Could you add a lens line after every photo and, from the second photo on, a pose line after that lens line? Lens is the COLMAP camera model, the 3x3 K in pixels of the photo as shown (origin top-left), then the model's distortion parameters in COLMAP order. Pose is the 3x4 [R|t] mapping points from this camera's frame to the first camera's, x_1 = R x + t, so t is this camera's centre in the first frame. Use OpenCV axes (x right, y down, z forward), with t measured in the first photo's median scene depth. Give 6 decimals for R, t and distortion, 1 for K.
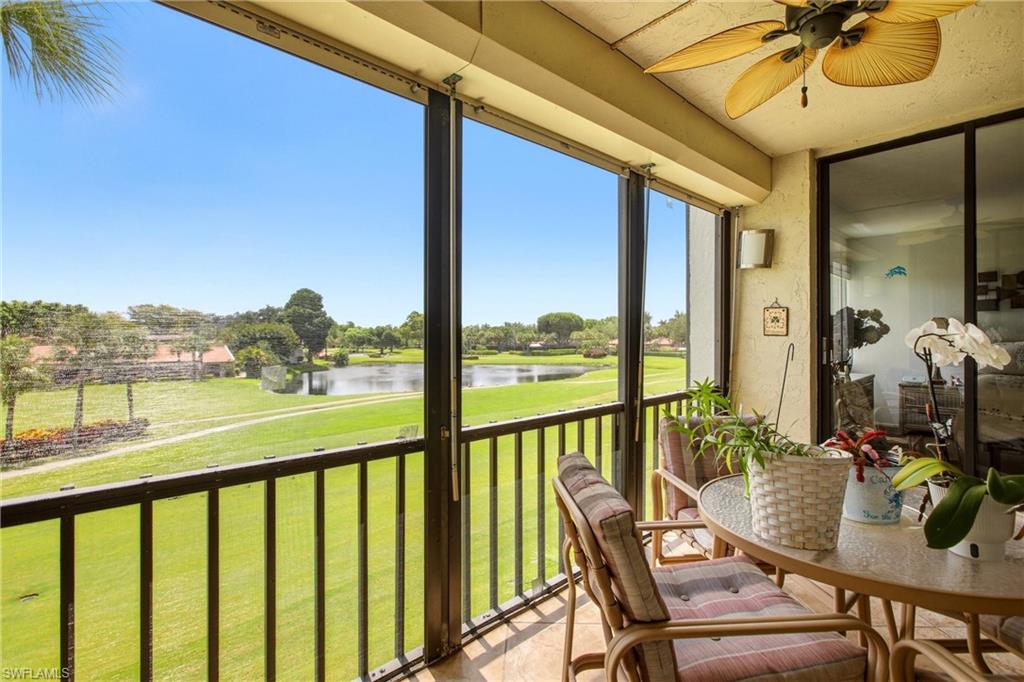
lens RADIAL K [[474.7, 0, 517.7], [0, 474.7, 333.6], [0, 0, 1]] dist [-0.004593, 0.000156]
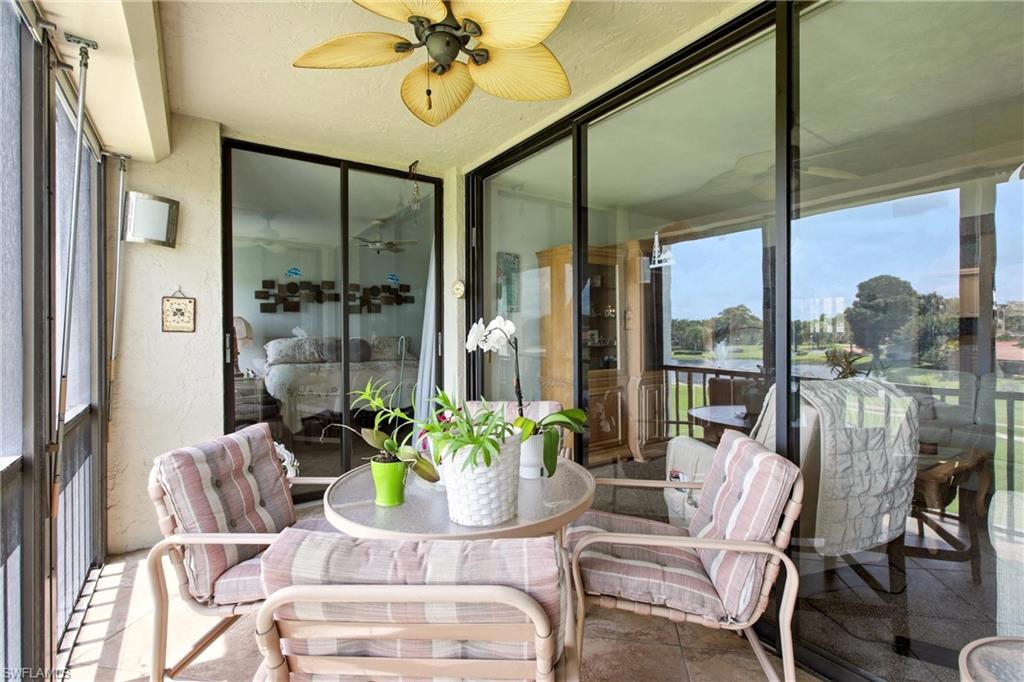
lens RADIAL K [[480.2, 0, 511.4], [0, 480.2, 337.0], [0, 0, 1]] dist [-0.000486, 0.000118]
pose [[0.155072, -0.003925, 0.987895, -0.189328], [-0.006408, 0.999967, 0.004979, 0.005377], [-0.987882, -0.007103, 0.155042, 0.305626]]
